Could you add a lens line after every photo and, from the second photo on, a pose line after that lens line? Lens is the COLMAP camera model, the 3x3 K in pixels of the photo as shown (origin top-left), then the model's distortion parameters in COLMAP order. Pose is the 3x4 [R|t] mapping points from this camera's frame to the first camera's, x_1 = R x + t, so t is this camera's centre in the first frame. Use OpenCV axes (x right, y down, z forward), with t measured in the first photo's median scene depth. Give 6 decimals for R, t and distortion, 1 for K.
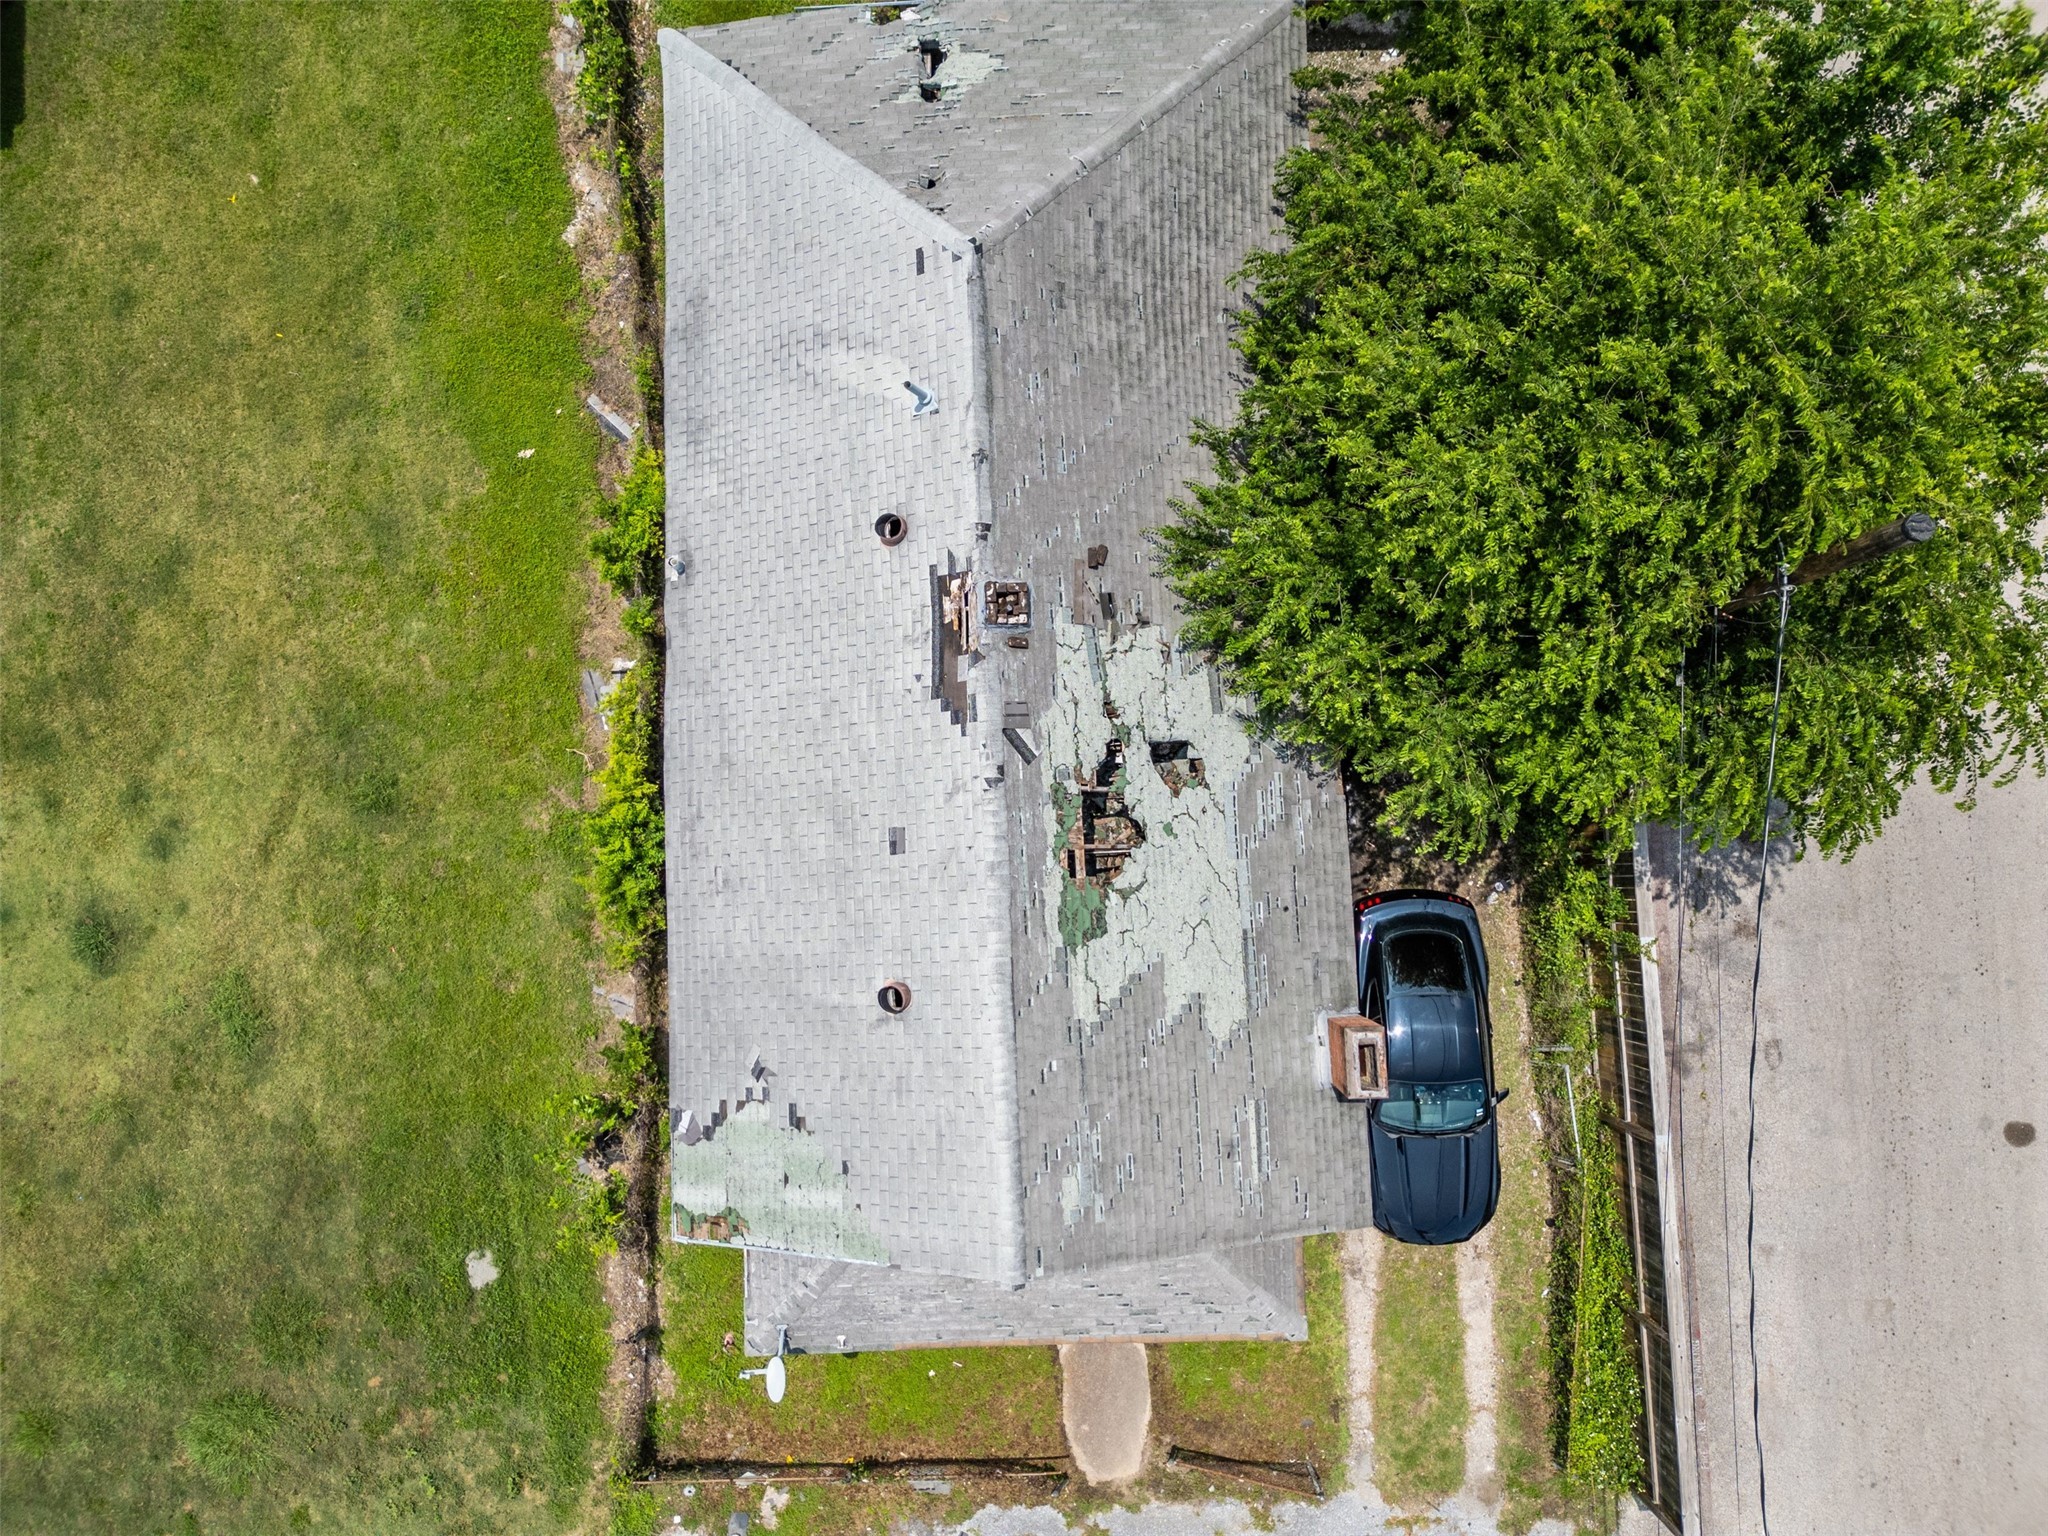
lens RADIAL K [[1432.7, 0, 1017.7], [0, 1432.7, 766.9], [0, 0, 1]] dist [0.080387, -0.081585]
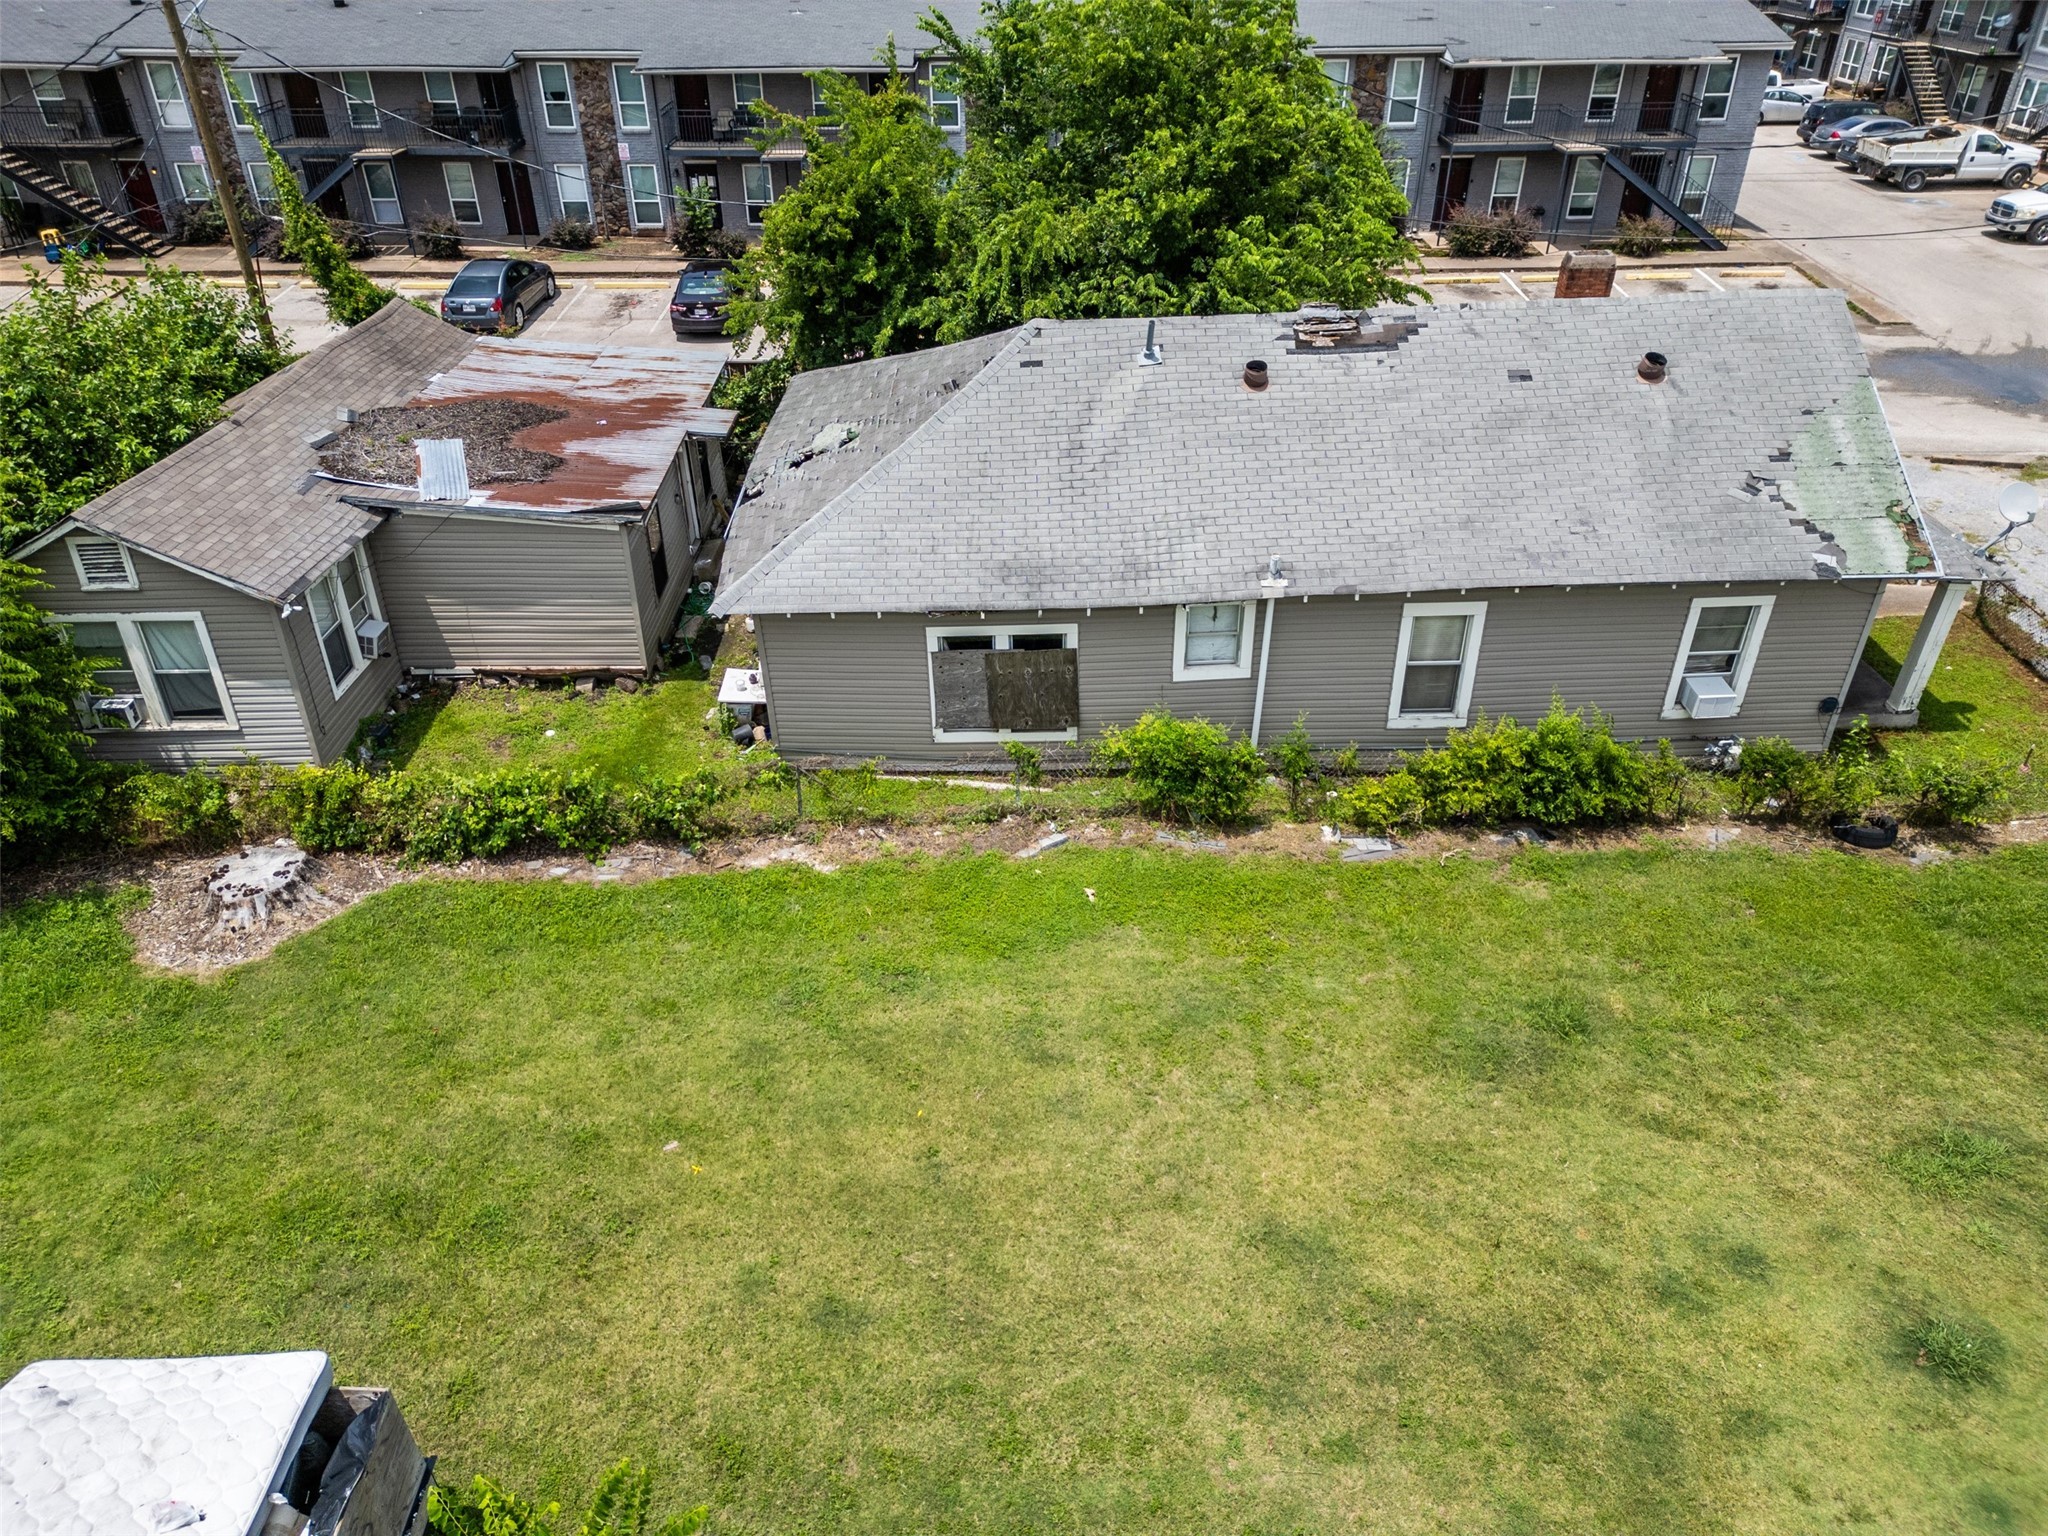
lens RADIAL K [[1435.6, 0, 1017.8], [0, 1435.6, 769.4], [0, 0, 1]] dist [0.058568, -0.044645]
pose [[0.029863, -0.524630, 0.850806, -1.162316], [0.996718, 0.079708, 0.014166, -0.319635], [-0.075248, 0.847590, 0.525289, 0.596290]]
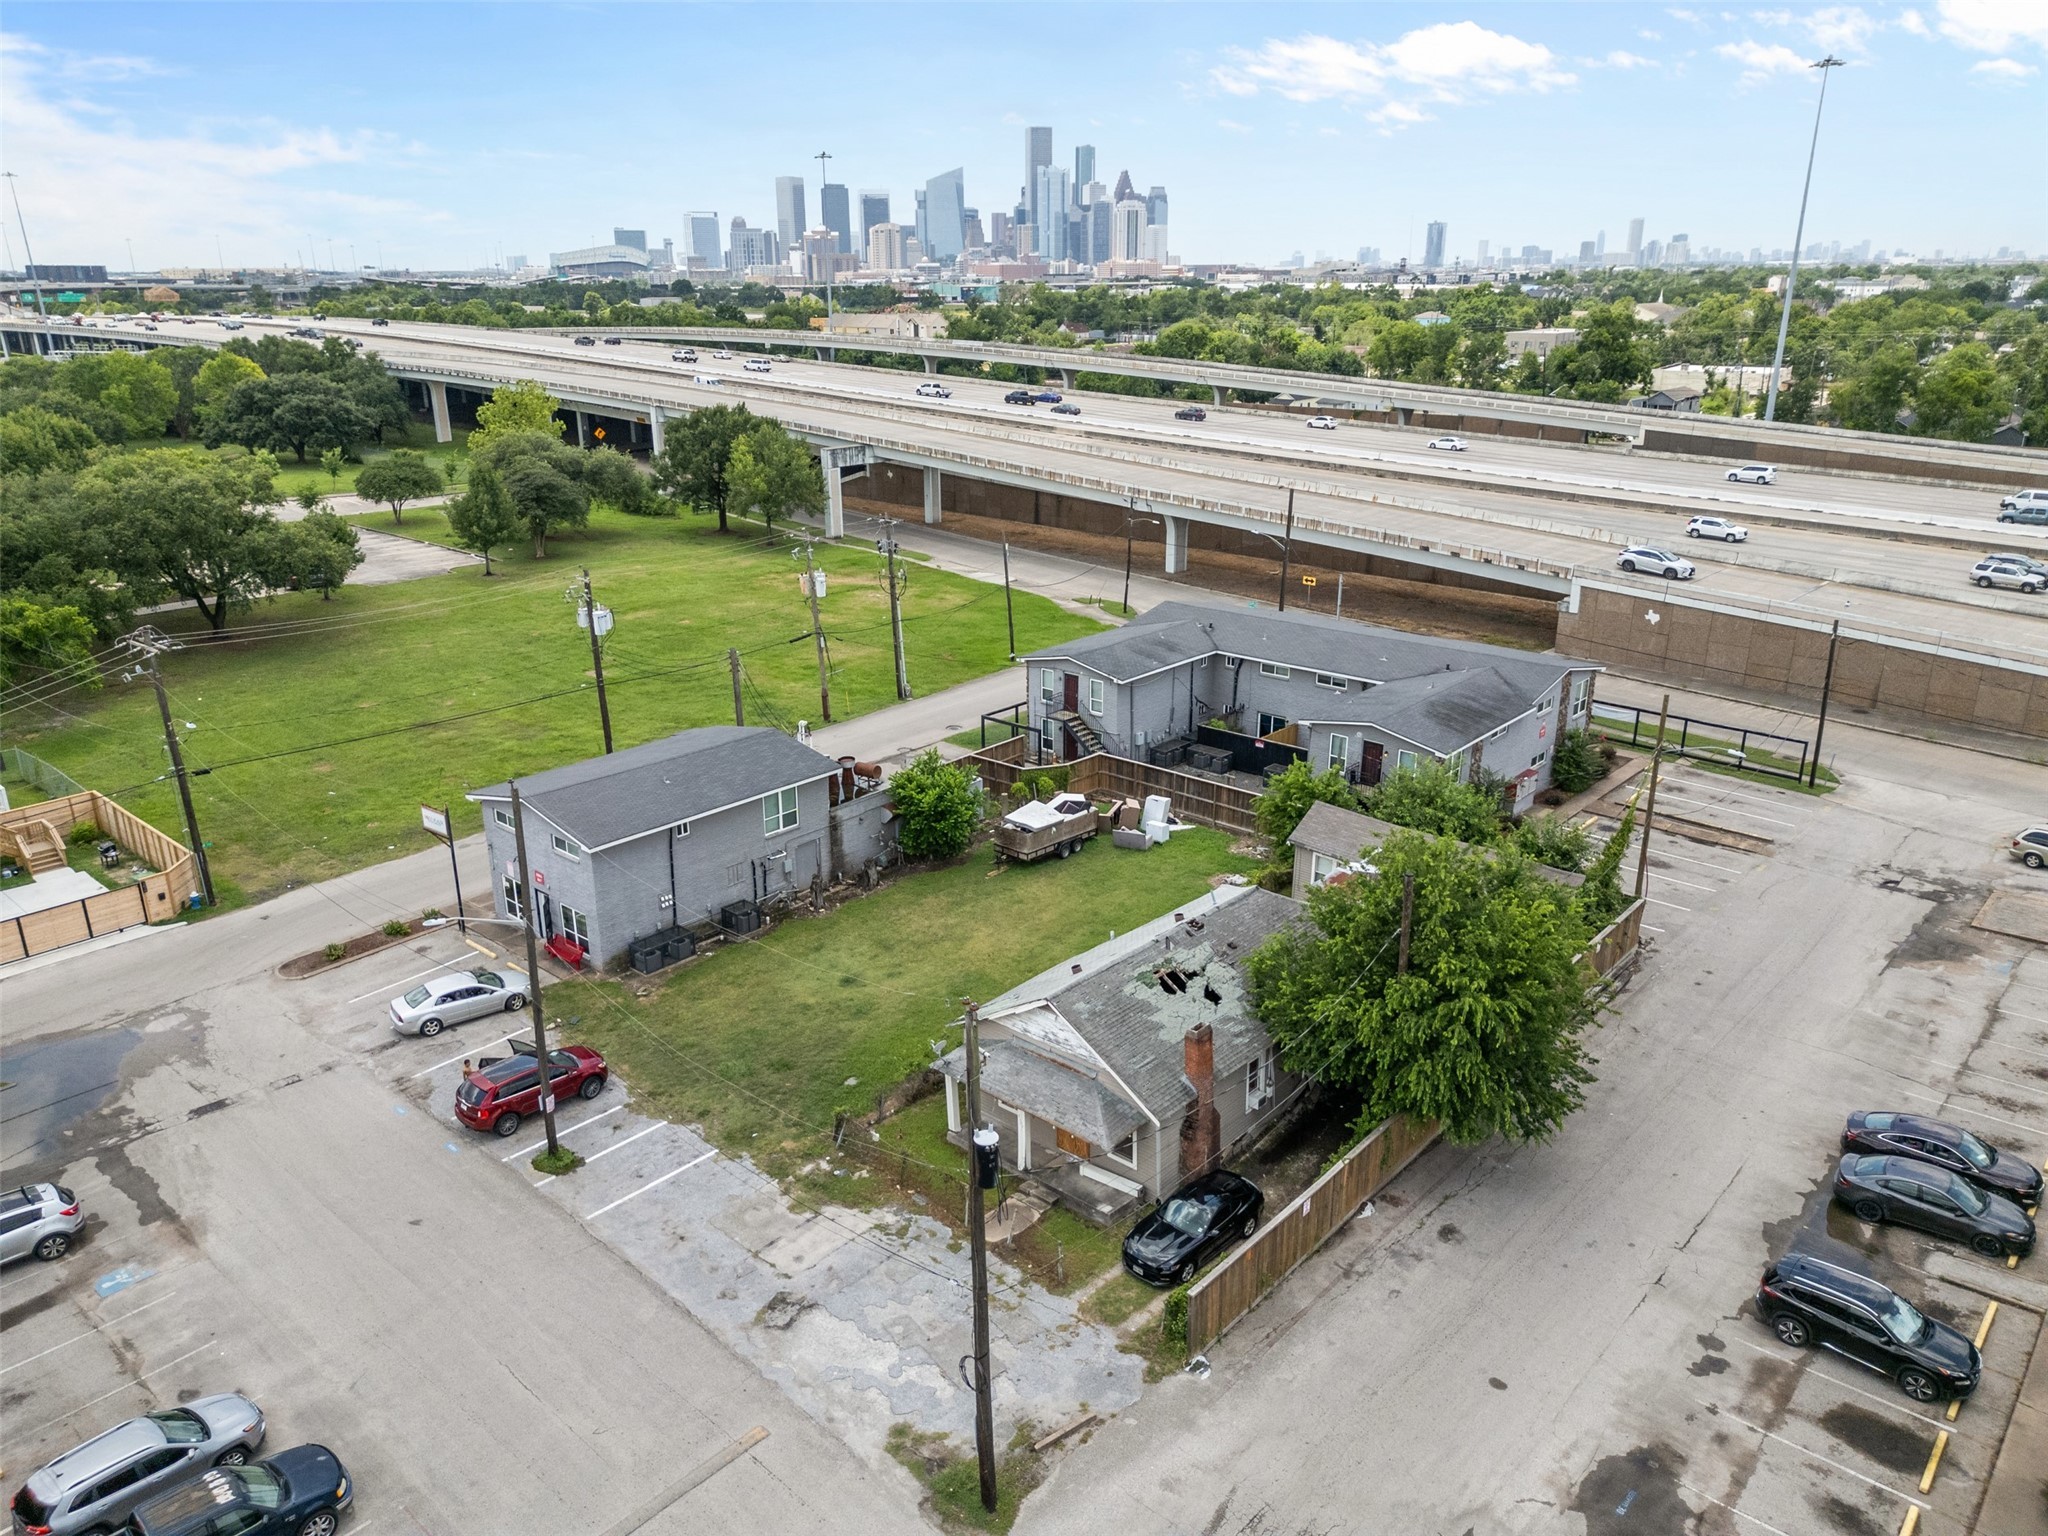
lens RADIAL K [[1435.6, 0, 1017.8], [0, 1435.6, 769.4], [0, 0, 1]] dist [0.058568, -0.044645]
pose [[0.725600, 0.230756, -0.648272, 1.352936], [-0.685839, 0.319101, -0.654063, 1.693372], [0.055935, 0.919198, 0.389802, -0.393056]]
